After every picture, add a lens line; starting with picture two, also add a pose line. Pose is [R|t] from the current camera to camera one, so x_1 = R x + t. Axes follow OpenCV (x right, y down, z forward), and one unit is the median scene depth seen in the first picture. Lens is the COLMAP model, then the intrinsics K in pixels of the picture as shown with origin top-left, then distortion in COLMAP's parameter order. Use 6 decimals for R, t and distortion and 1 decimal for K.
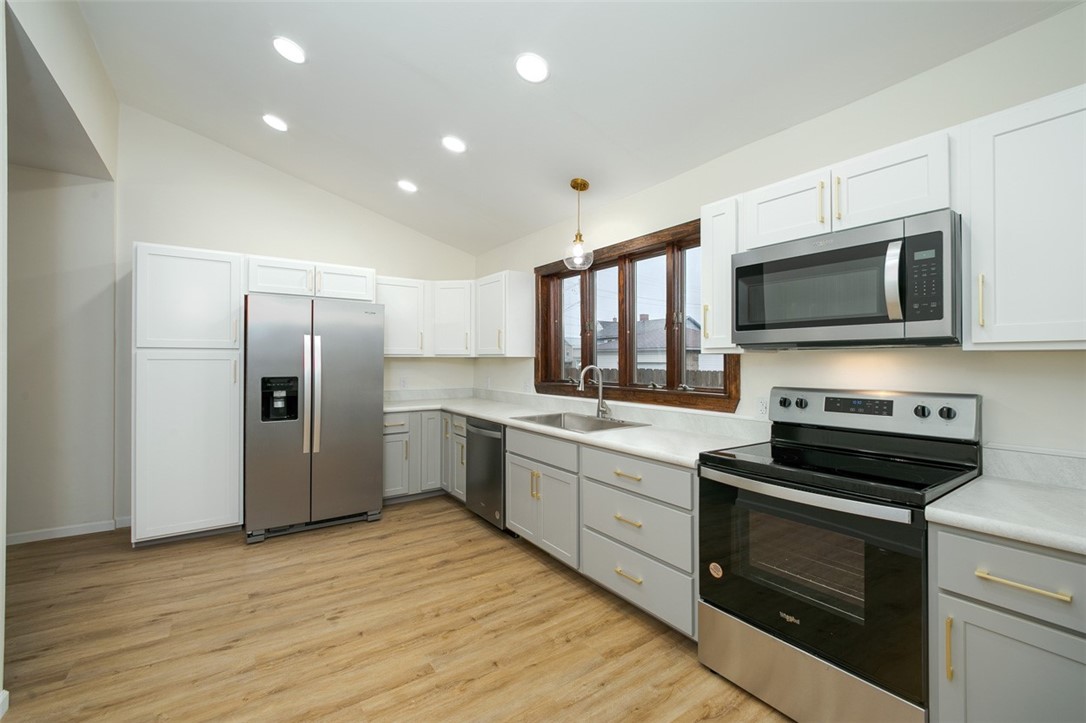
lens RADIAL K [[442.0, 0, 594.0], [0, 442.0, 354.1], [0, 0, 1]] dist [-0.000526, -0.000050]
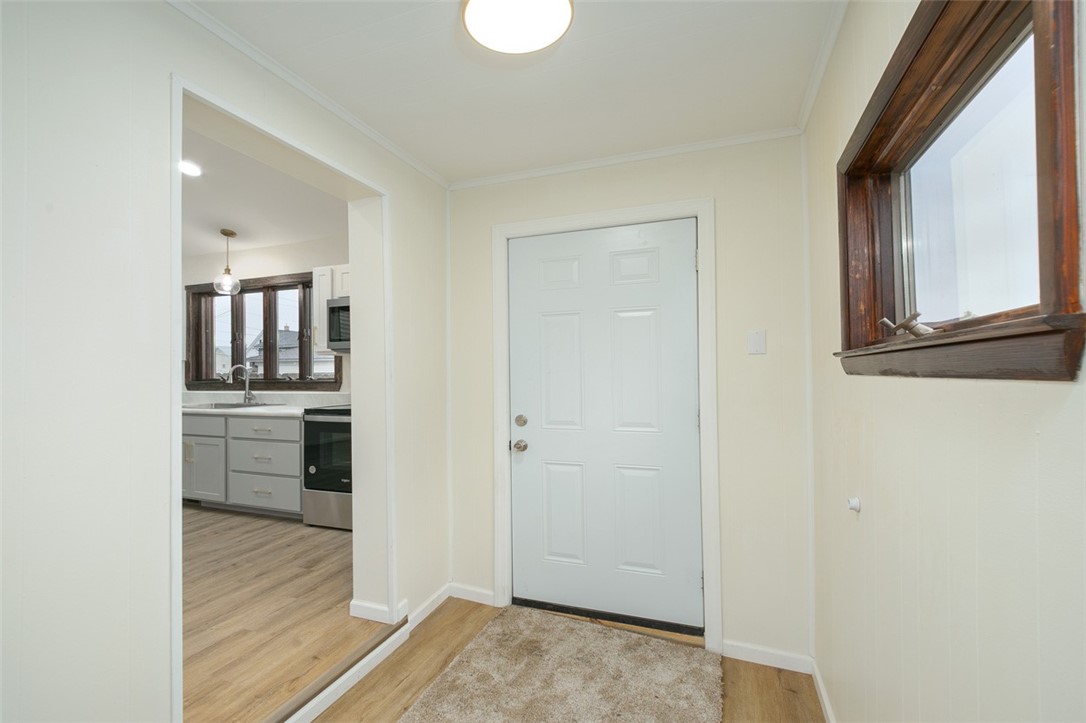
lens RADIAL K [[429.7, 0, 507.7], [0, 429.7, 361.5], [0, 0, 1]] dist [0.011695, 0.000115]
pose [[0.866115, -0.000791, 0.499844, 0.057412], [0.005029, 0.999962, -0.007130, 0.035065], [-0.499819, 0.008689, 0.866086, -0.710250]]
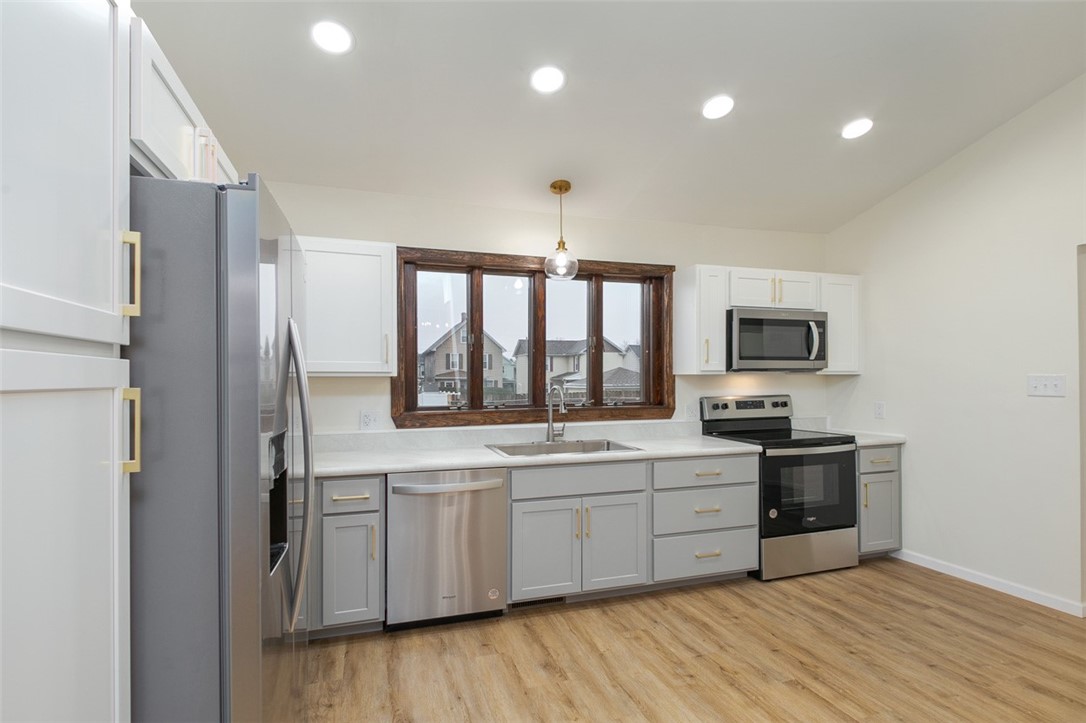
lens RADIAL K [[480.5, 0, 539.0], [0, 480.5, 377.6], [0, 0, 1]] dist [-0.001547, -0.000575]
pose [[0.393571, 0.001861, 0.919292, -1.153991], [-0.007974, 0.999967, 0.001390, 0.009547], [-0.919259, -0.007877, 0.393573, 0.787466]]
